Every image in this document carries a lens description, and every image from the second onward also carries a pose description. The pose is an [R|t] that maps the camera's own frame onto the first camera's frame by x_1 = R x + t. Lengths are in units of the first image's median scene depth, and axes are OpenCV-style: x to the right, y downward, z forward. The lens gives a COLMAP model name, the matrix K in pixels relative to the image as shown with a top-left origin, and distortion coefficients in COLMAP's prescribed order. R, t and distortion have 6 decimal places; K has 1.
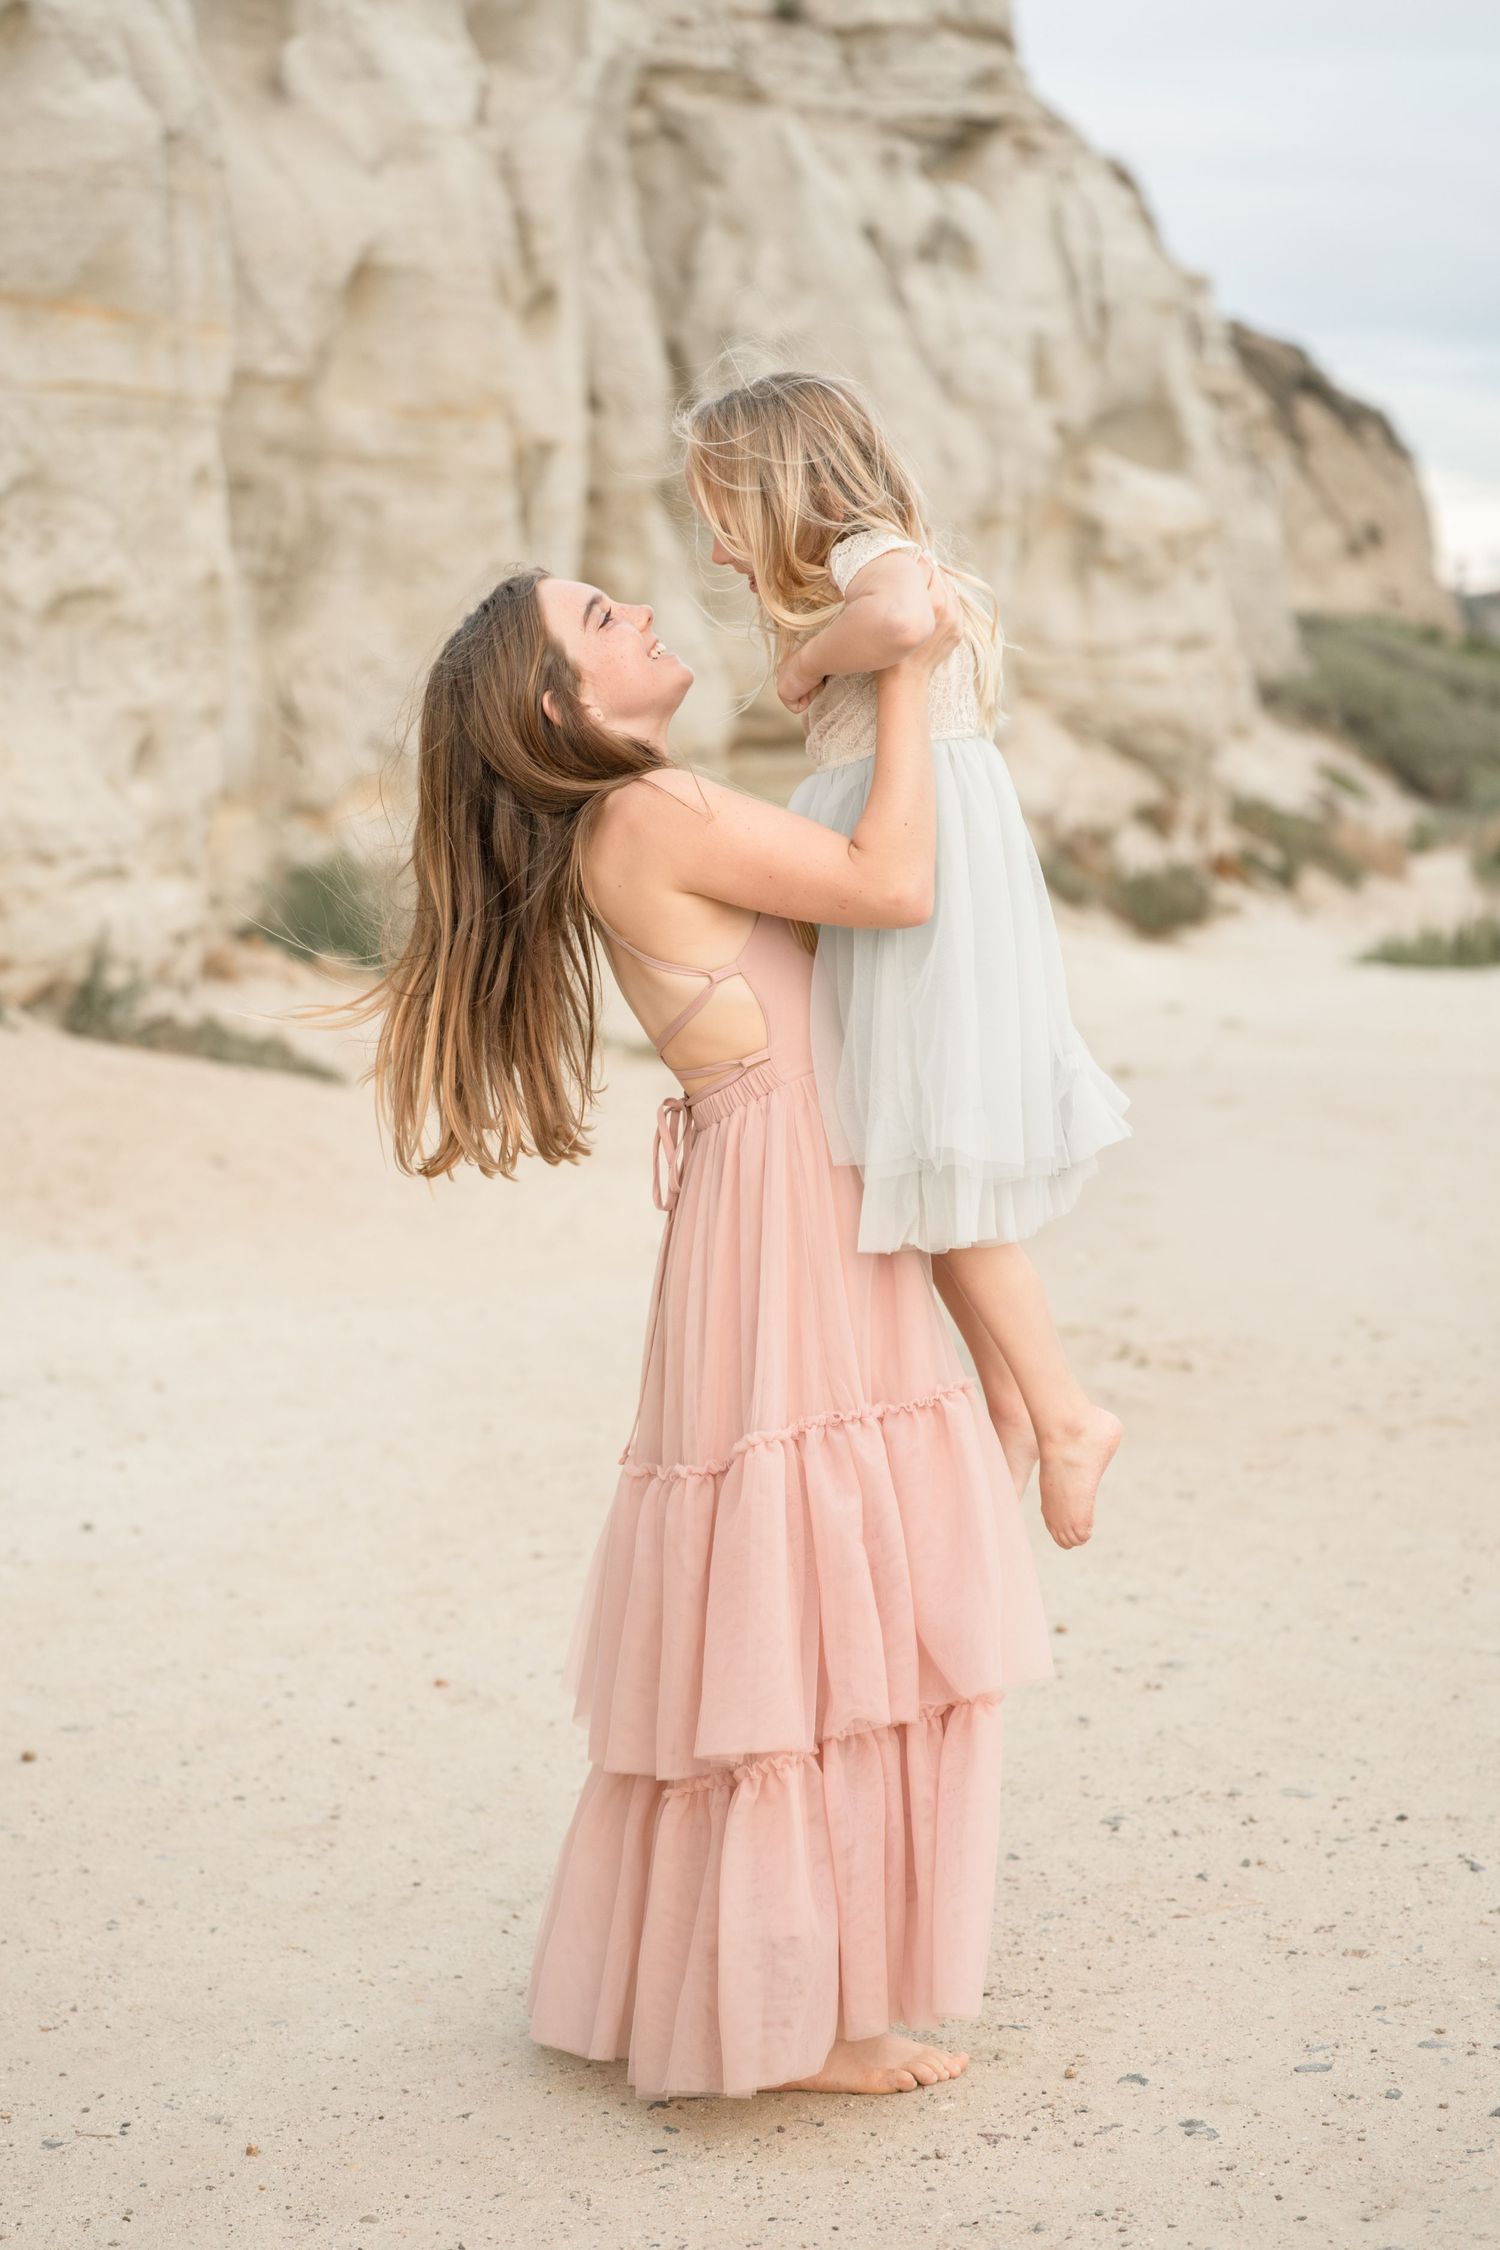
lens RADIAL K [[4805.0, 0, 750.0], [0, 4805.0, 1125.0], [0, 0, 1]] dist [-0.216470, -0.014137]
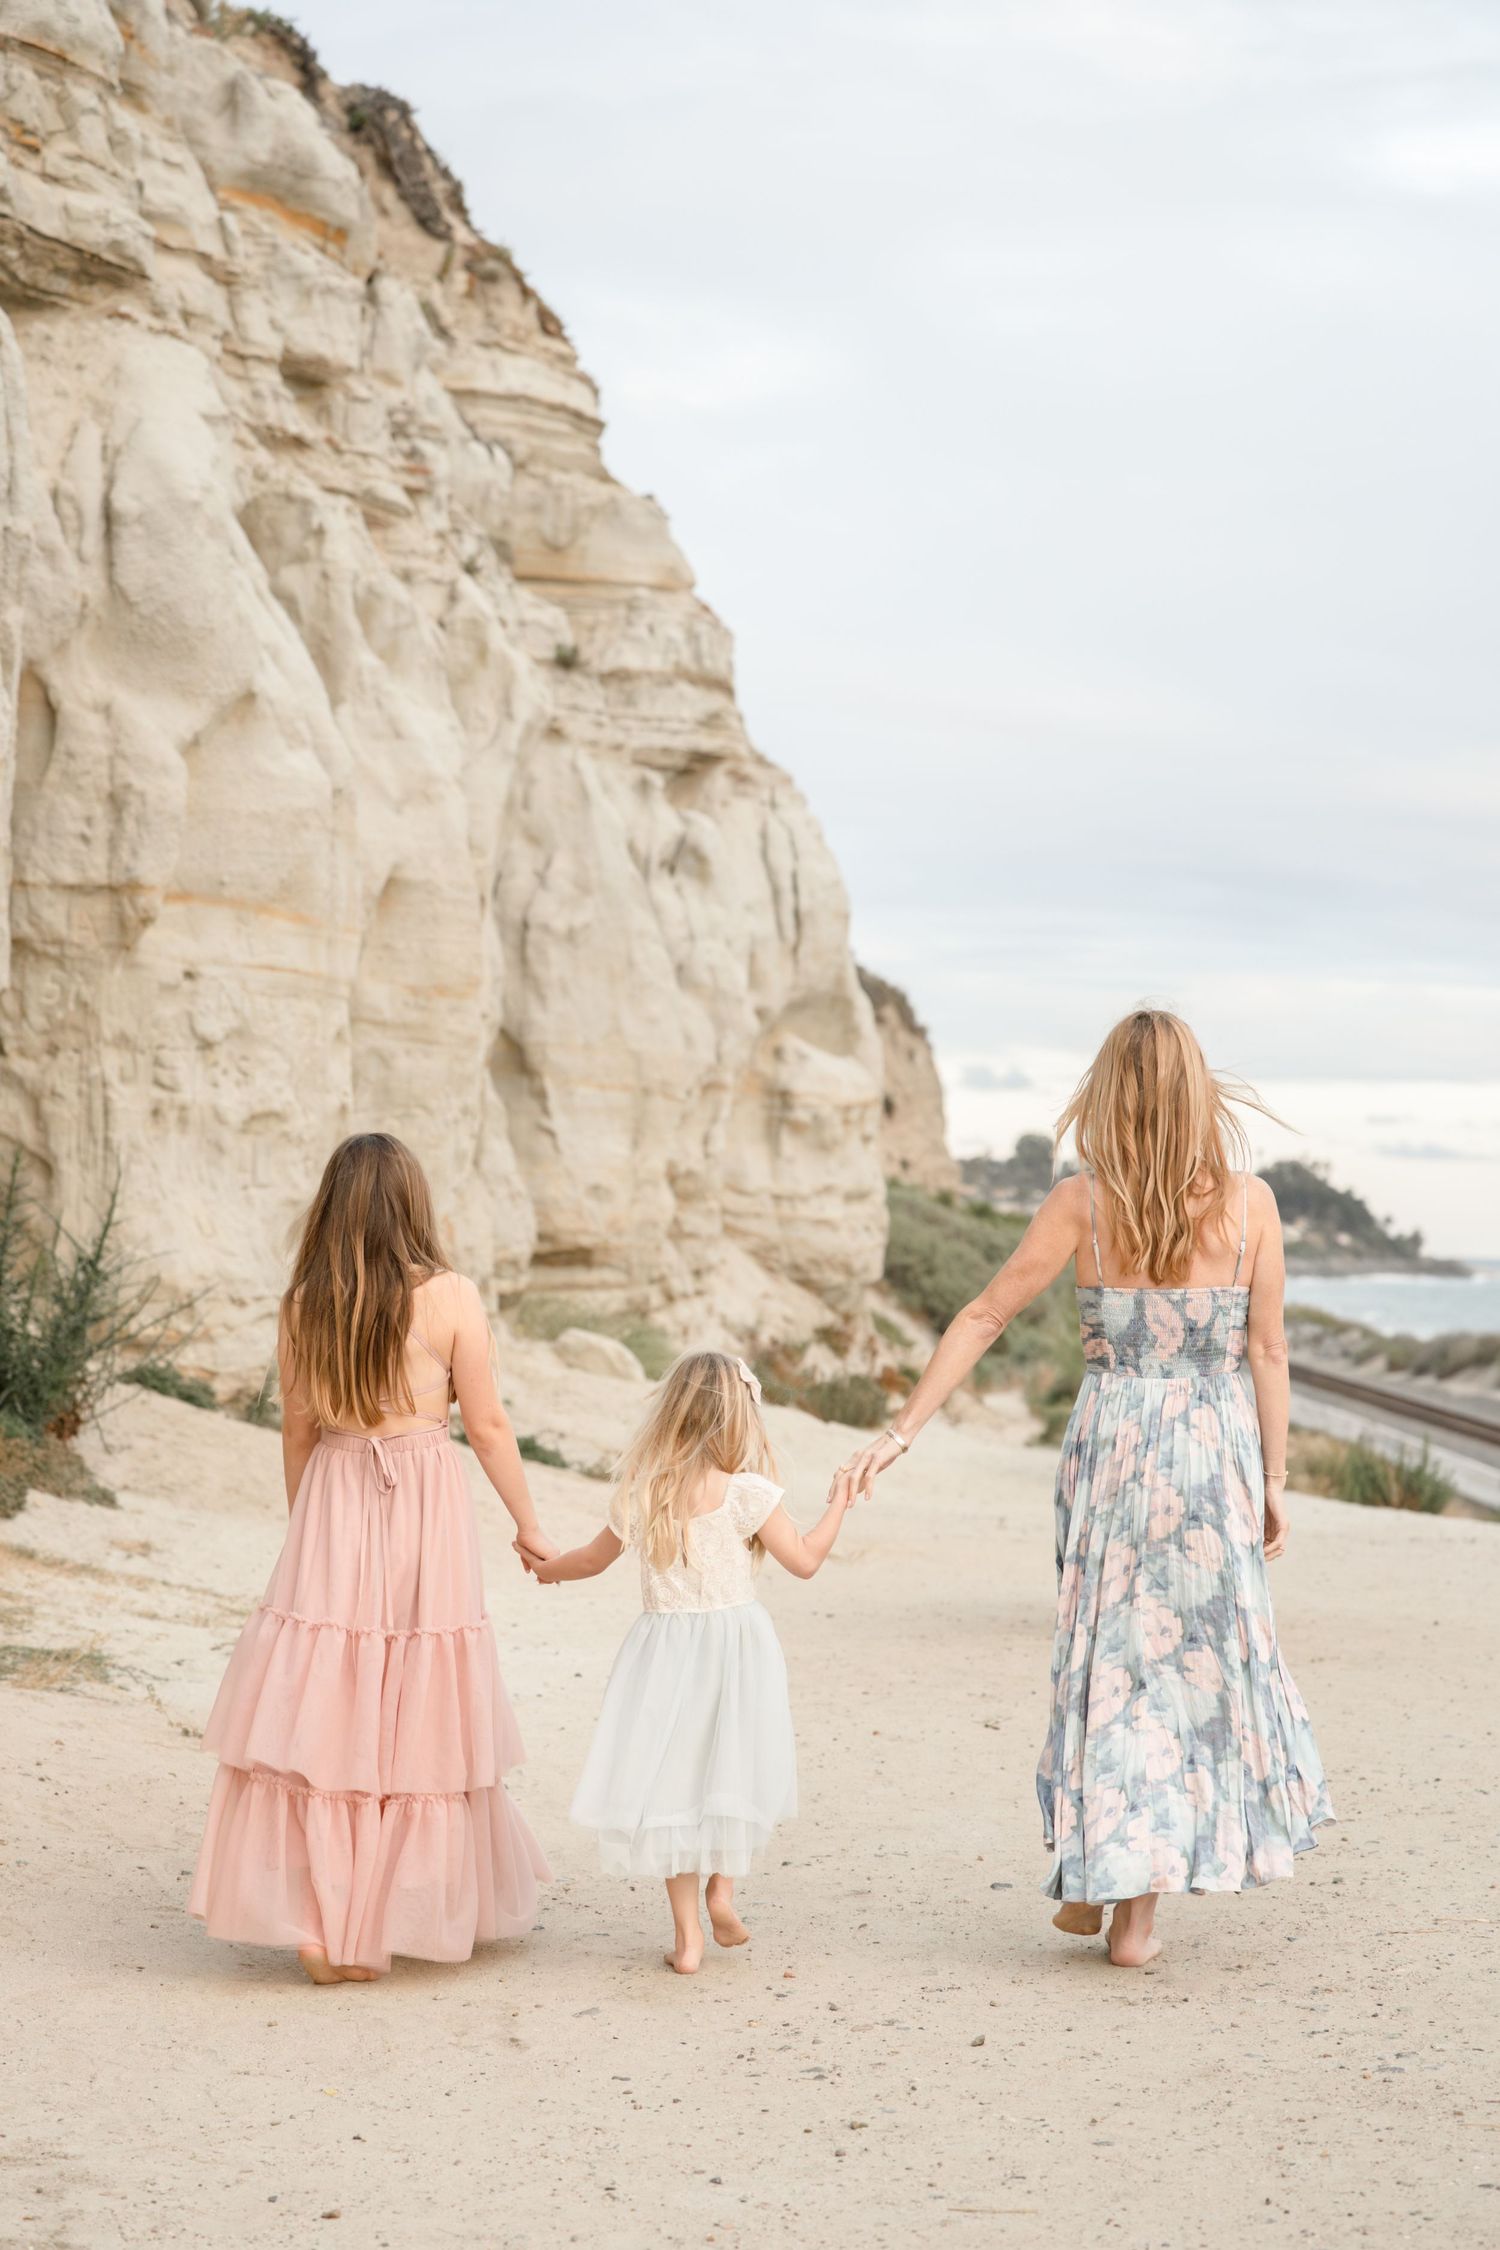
lens RADIAL K [[4805.0, 0, 750.0], [0, 4805.0, 1125.0], [0, 0, 1]] dist [-0.216470, -0.014137]
pose [[0.991613, 0.054337, 0.117269, -0.079905], [-0.040628, 0.992386, -0.116276, 0.023991], [-0.122694, 0.110536, 0.986270, -0.197179]]
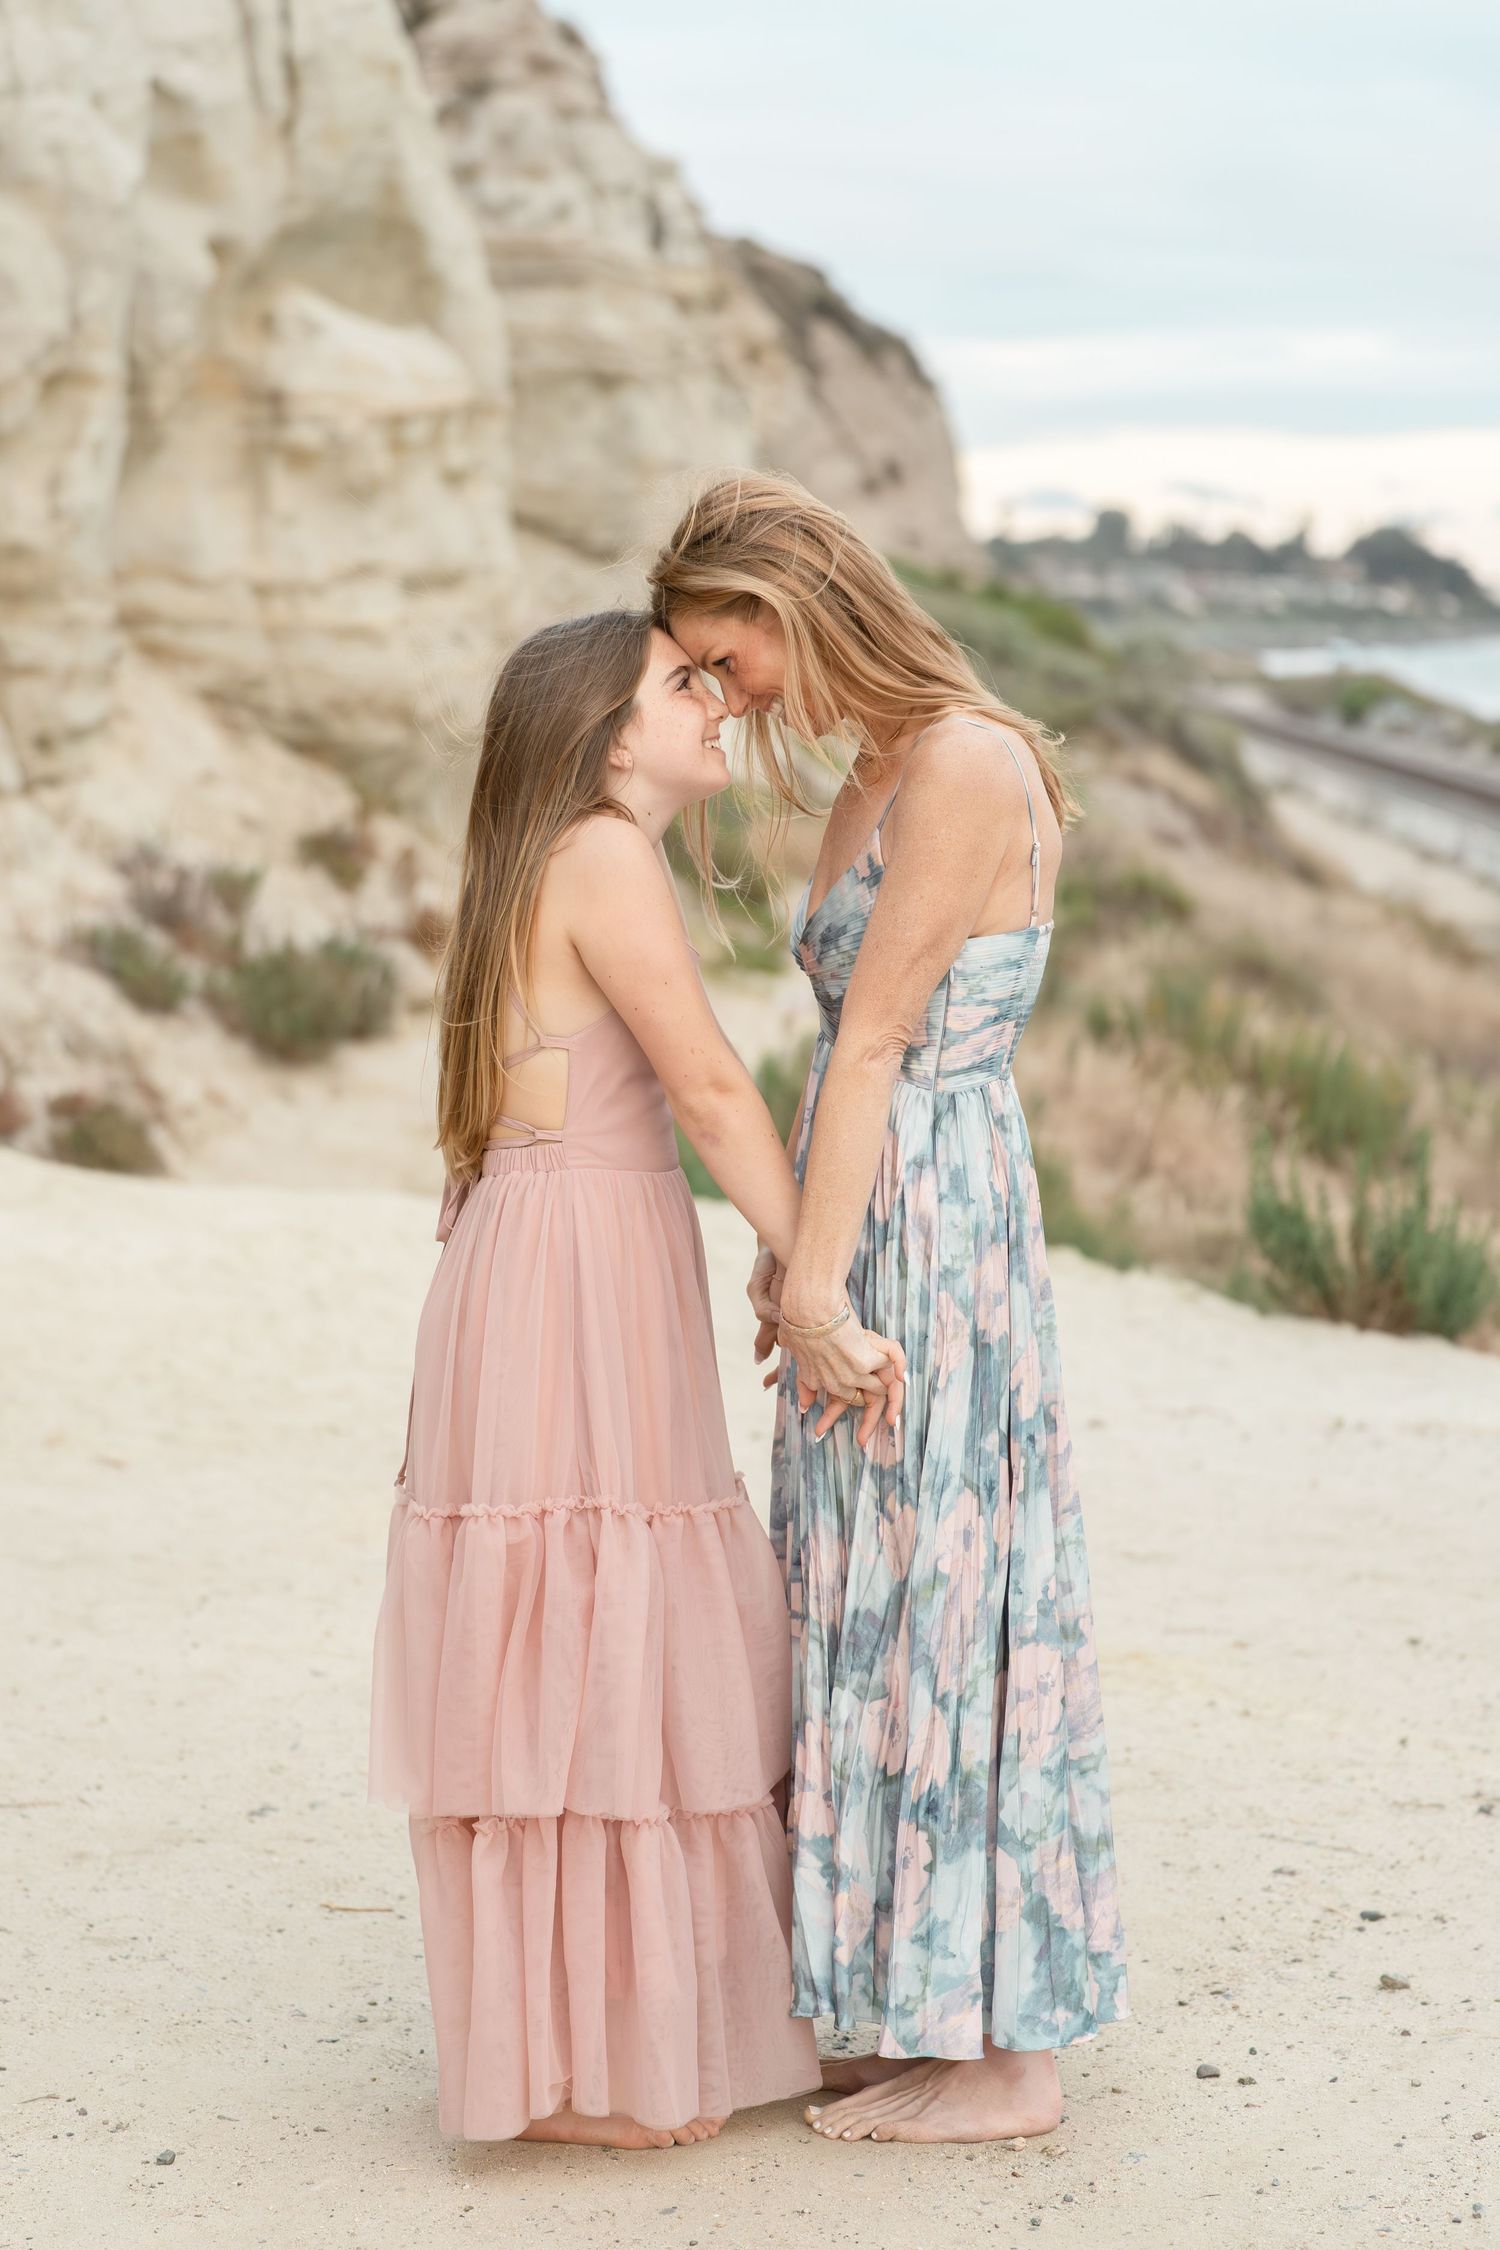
lens RADIAL K [[4449.8, 0, 821.8], [0, 4449.8, 1118.5], [0, 0, 1]] dist [-0.058793, 0.053699]
pose [[0.995011, 0.002842, 0.099721, 0.087632], [-0.004695, 0.999821, 0.018355, -0.038978], [-0.099651, -0.018731, 0.994846, 0.393023]]
